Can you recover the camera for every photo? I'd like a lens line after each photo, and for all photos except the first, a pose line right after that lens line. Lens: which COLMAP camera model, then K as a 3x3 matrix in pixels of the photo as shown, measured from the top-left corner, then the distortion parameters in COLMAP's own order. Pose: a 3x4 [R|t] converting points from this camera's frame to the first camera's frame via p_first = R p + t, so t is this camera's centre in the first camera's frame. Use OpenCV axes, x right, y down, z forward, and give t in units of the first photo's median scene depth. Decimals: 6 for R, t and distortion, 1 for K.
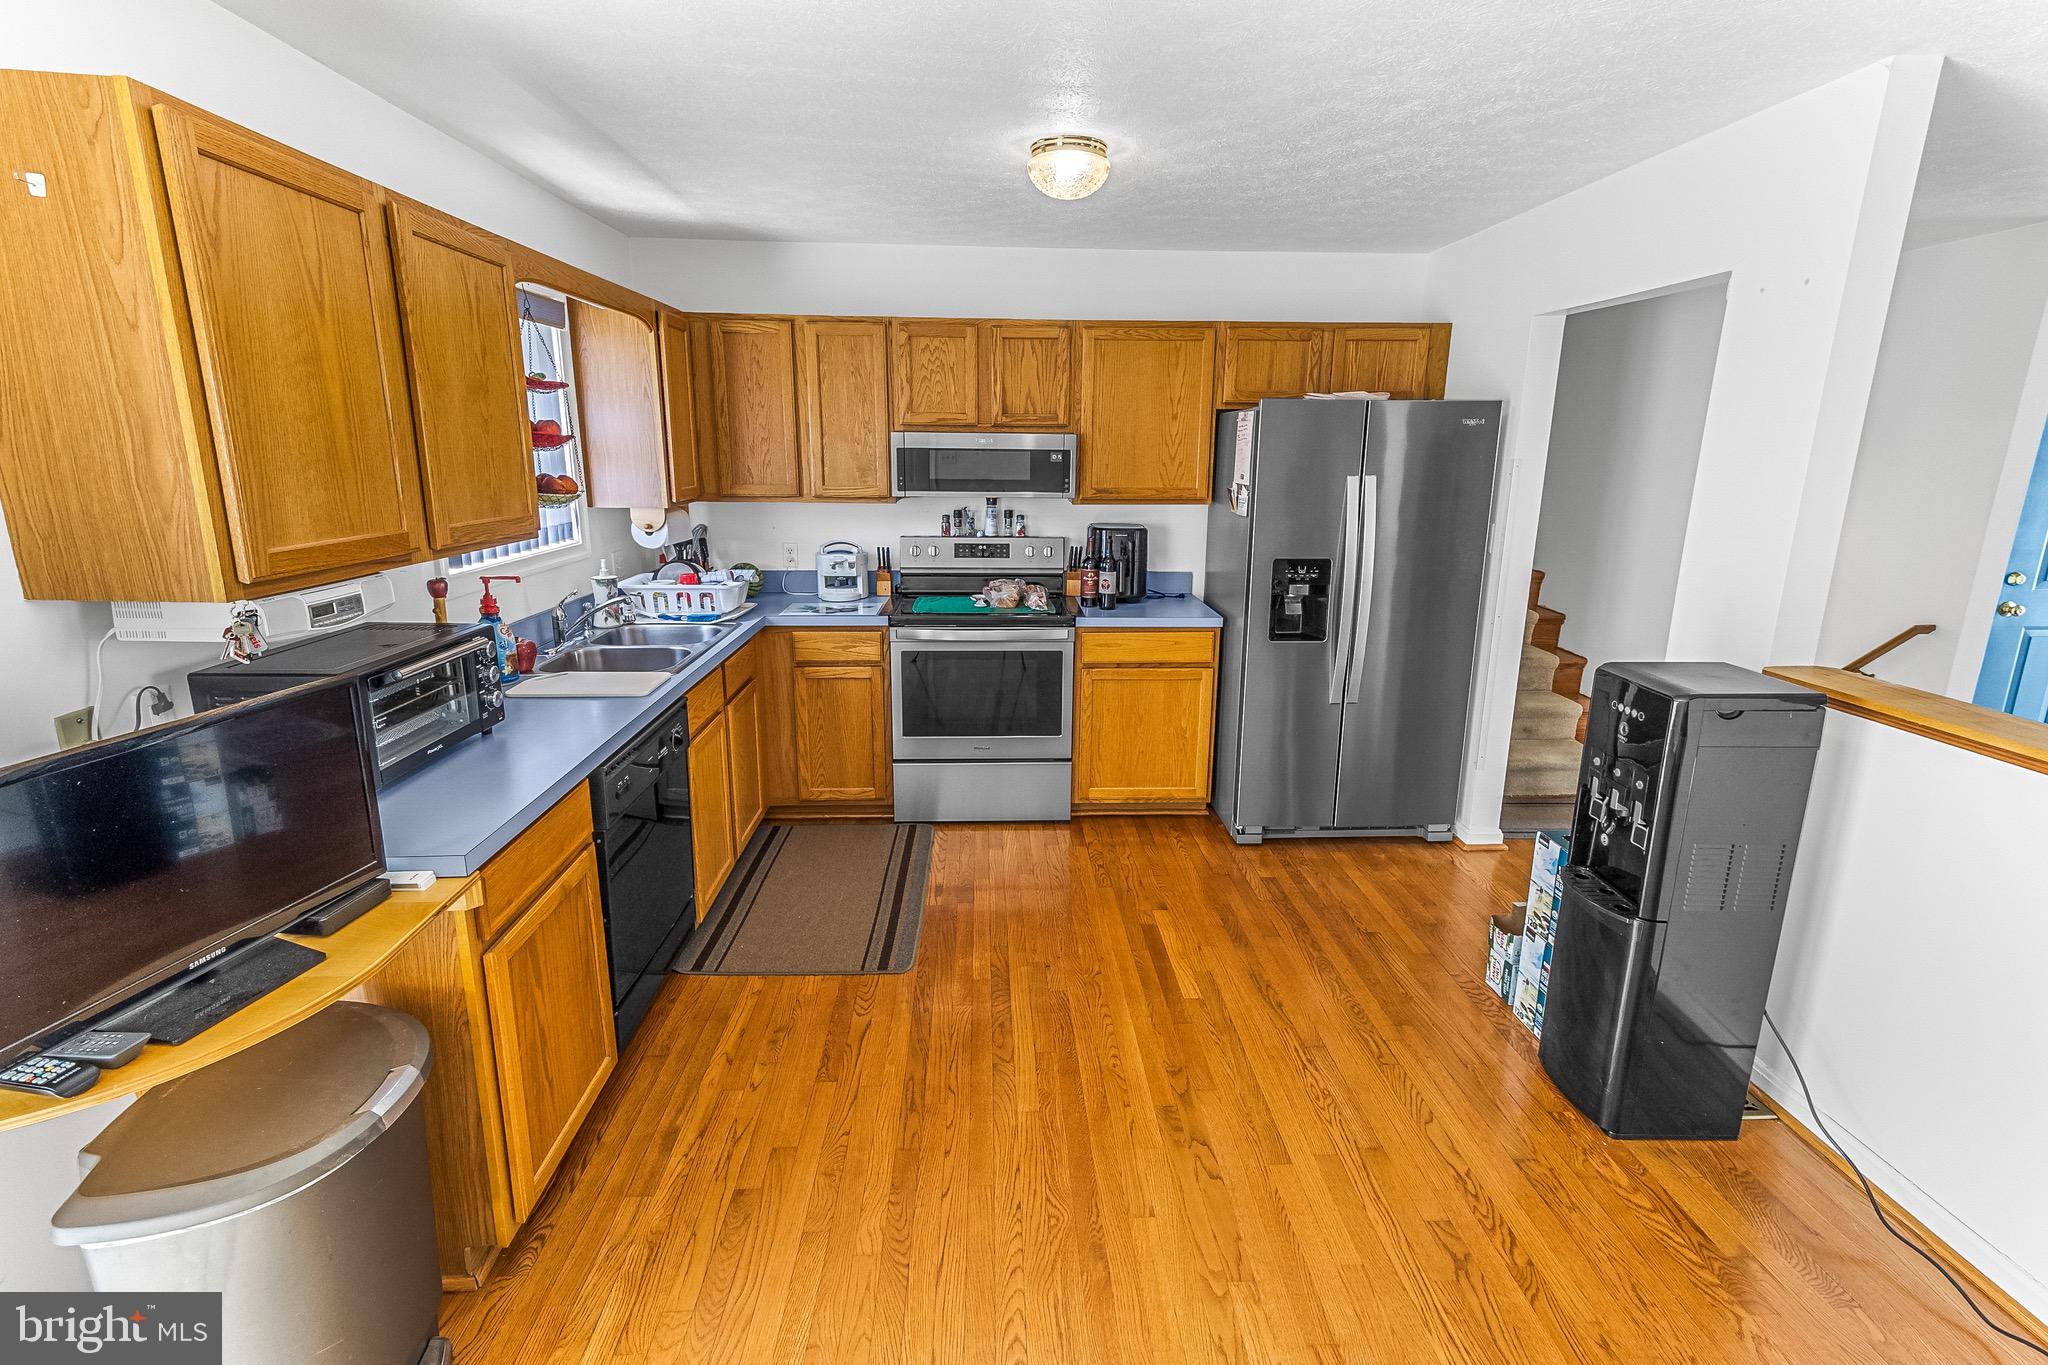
lens RADIAL K [[939.1, 0, 1025.2], [0, 939.1, 652.9], [0, 0, 1]] dist [0.018060, 0.001594]
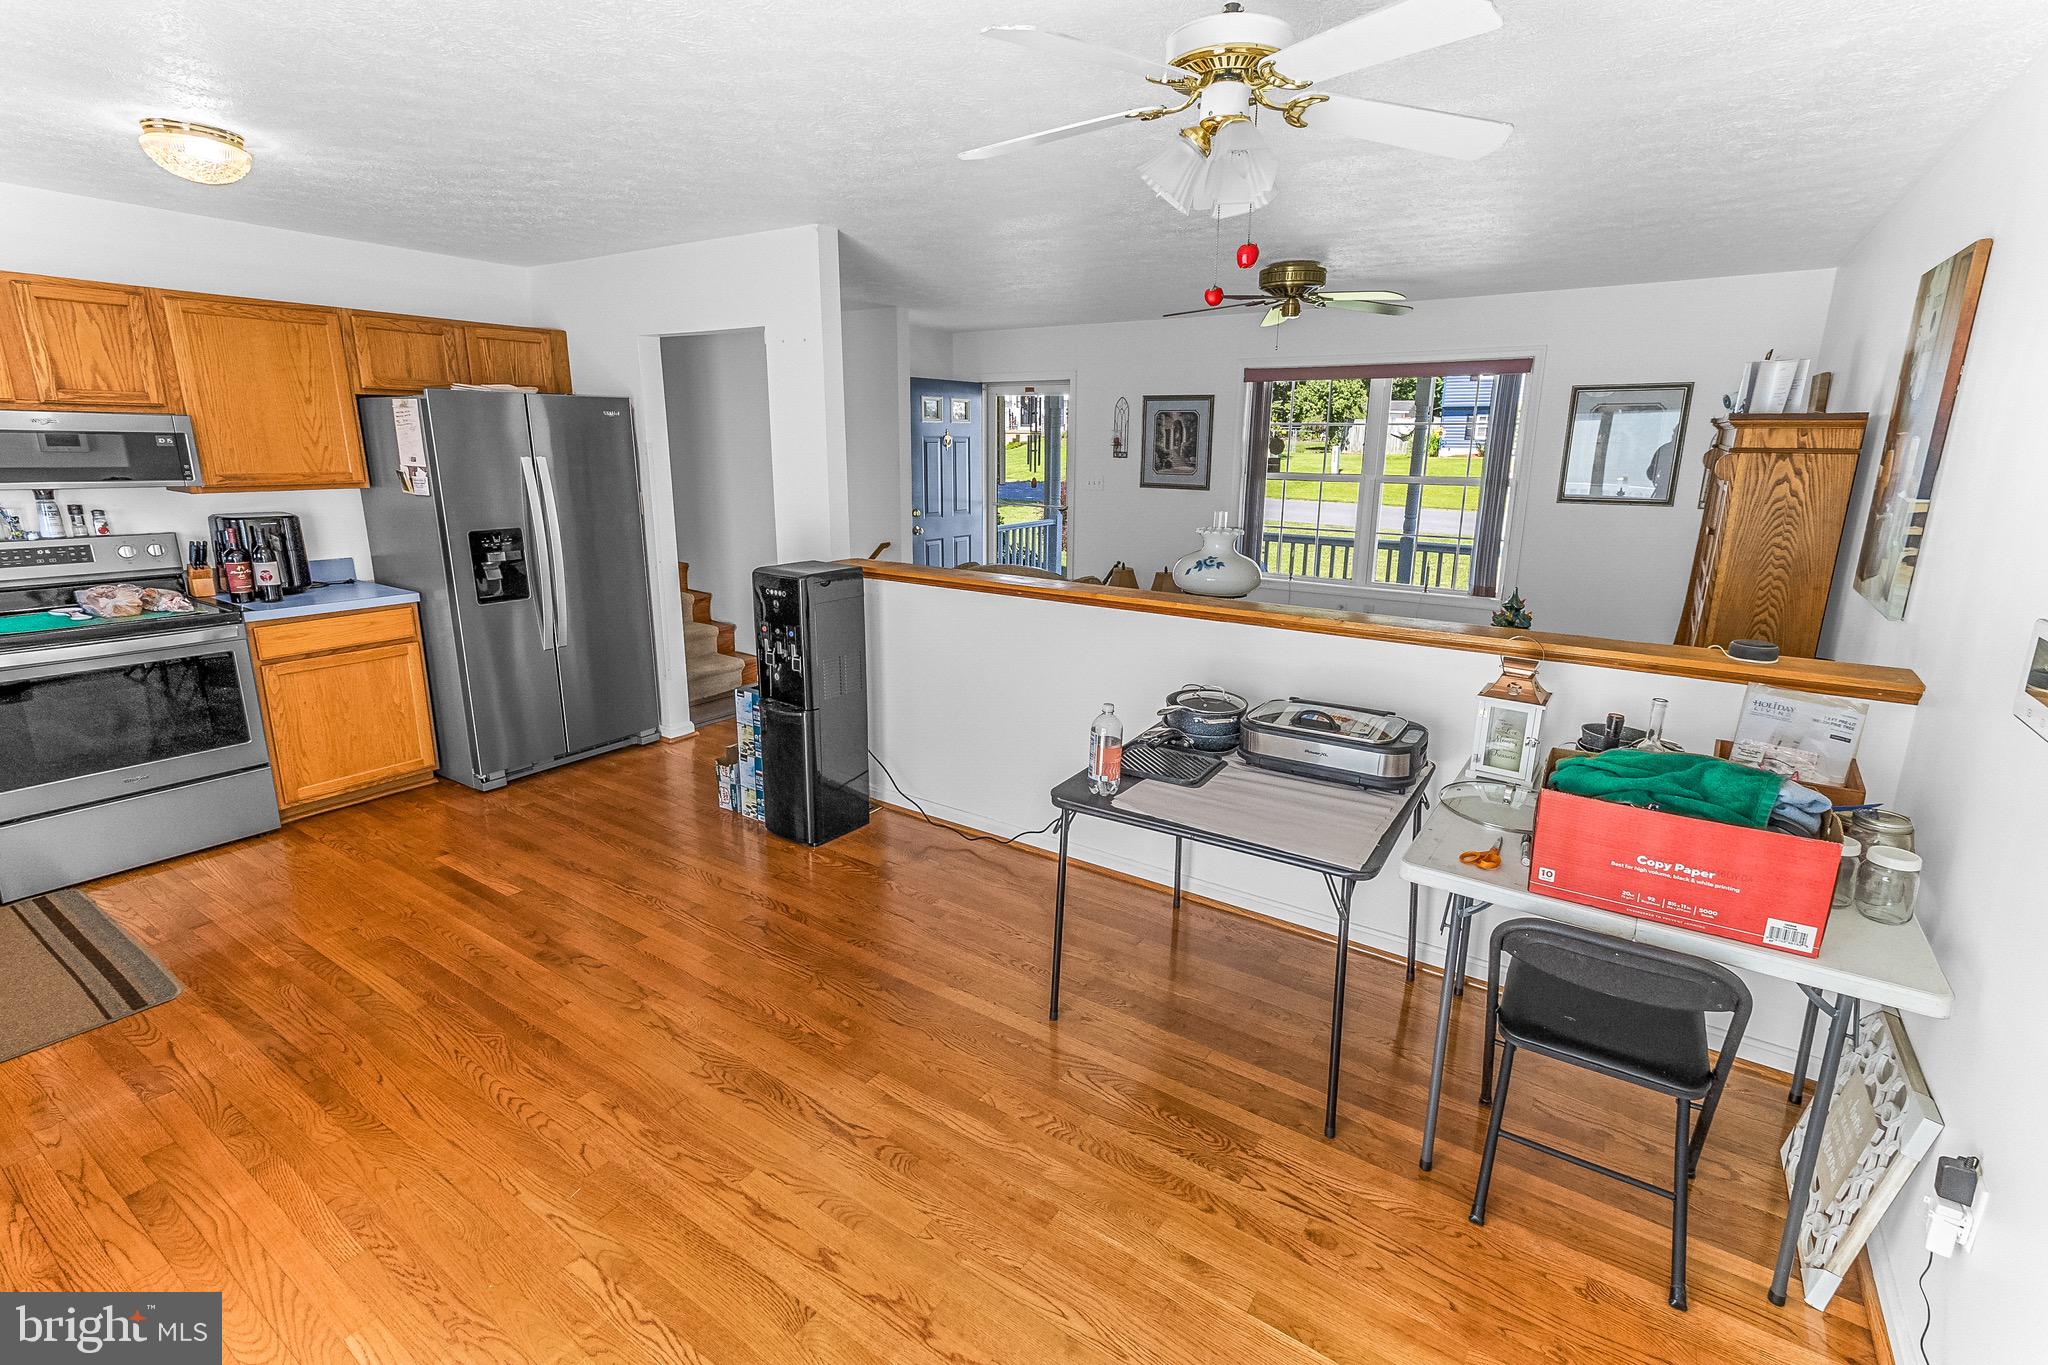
lens RADIAL K [[939.1, 0, 1038.2], [0, 939.1, 663.1], [0, 0, 1]] dist [0.018060, 0.001594]
pose [[0.595494, -0.191110, 0.780298, -0.224444], [0.171836, 0.979114, 0.108665, 0.044977], [-0.784767, 0.069374, 0.615896, -0.208338]]
